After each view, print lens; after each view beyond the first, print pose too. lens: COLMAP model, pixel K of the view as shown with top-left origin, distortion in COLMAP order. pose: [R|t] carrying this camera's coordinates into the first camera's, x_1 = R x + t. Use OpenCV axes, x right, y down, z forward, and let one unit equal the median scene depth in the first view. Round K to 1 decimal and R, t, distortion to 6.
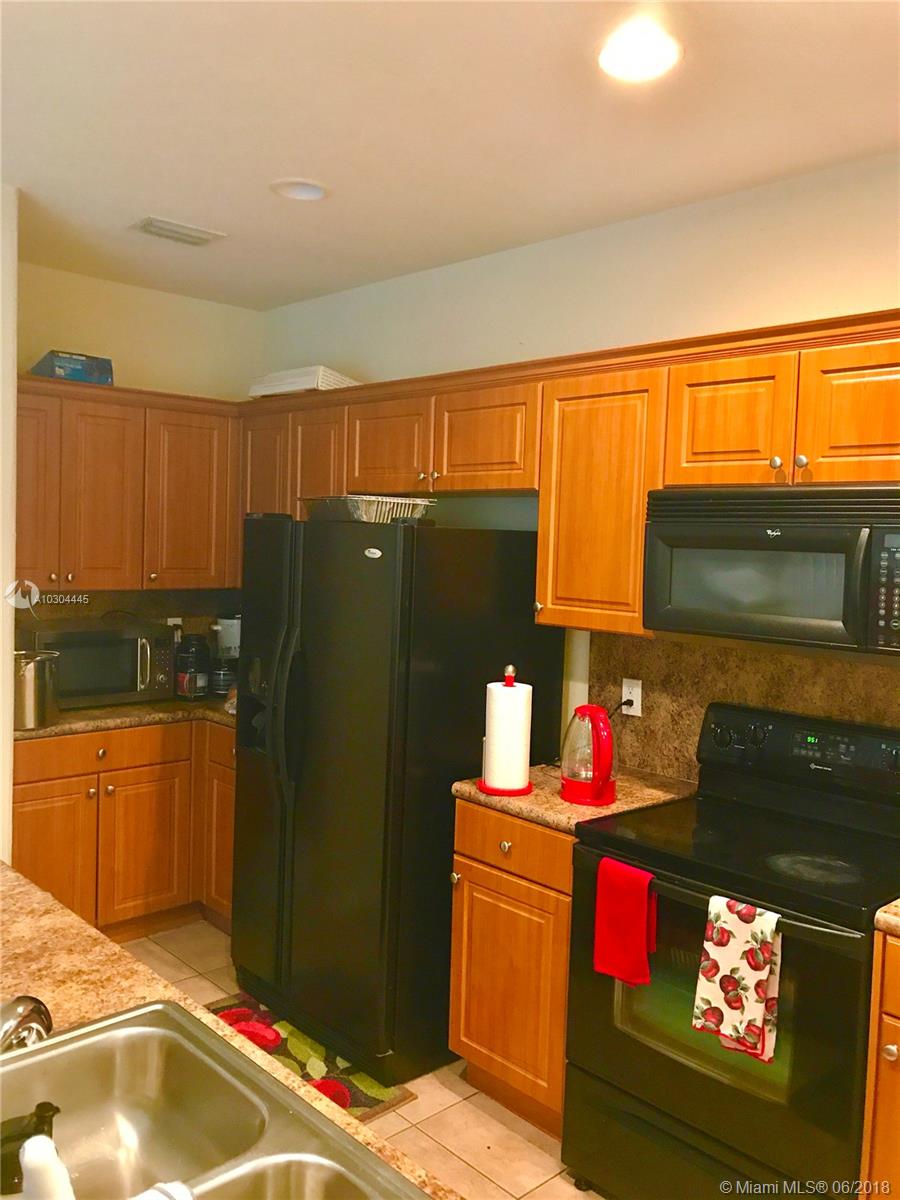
lens RADIAL K [[994.6, 0, 450.0], [0, 994.6, 600.0], [0, 0, 1]] dist [0.105192, -0.189802]
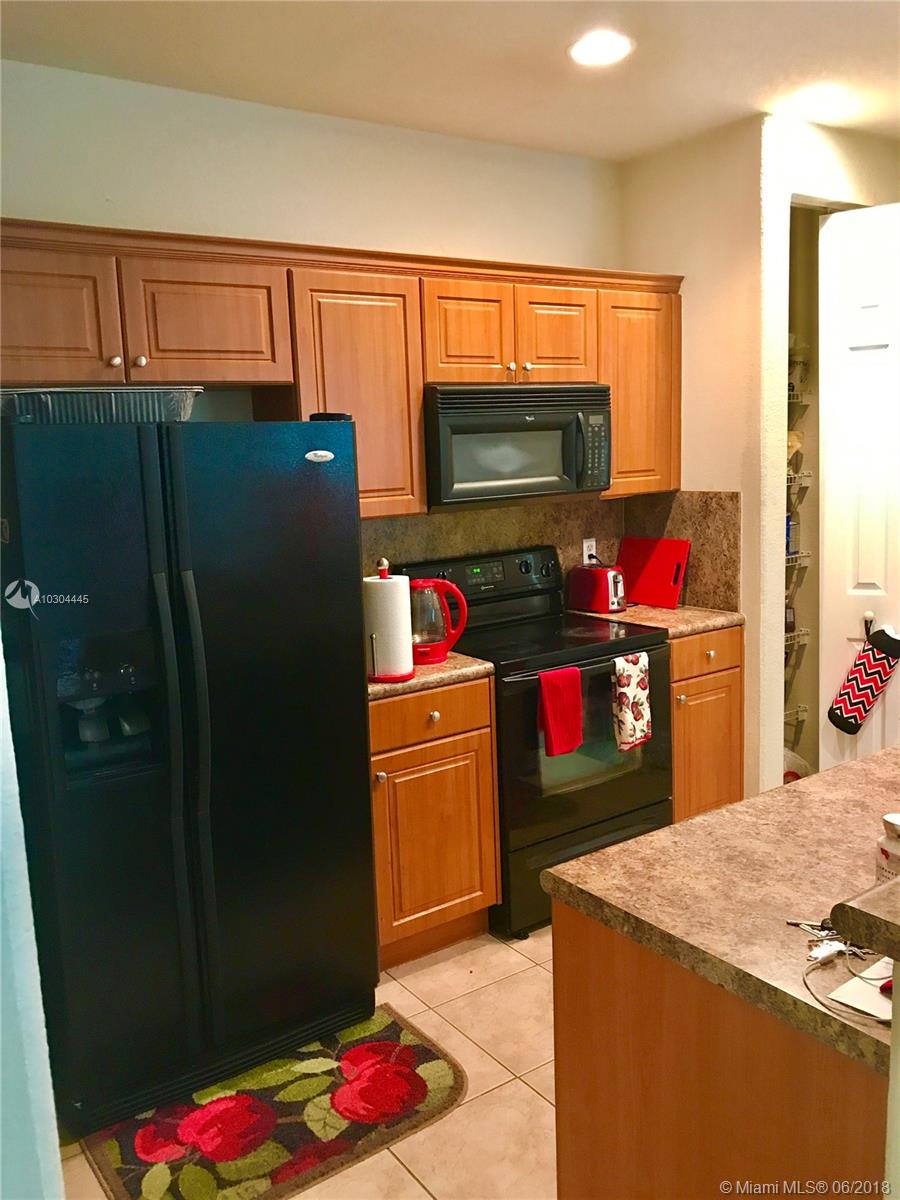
lens RADIAL K [[994.6, 0, 450.0], [0, 994.6, 600.0], [0, 0, 1]] dist [0.105192, -0.189802]
pose [[0.140211, -0.194217, 0.970887, -0.950521], [0.107295, 0.977779, 0.180100, -0.070581], [-0.984291, 0.078919, 0.157934, 0.786413]]
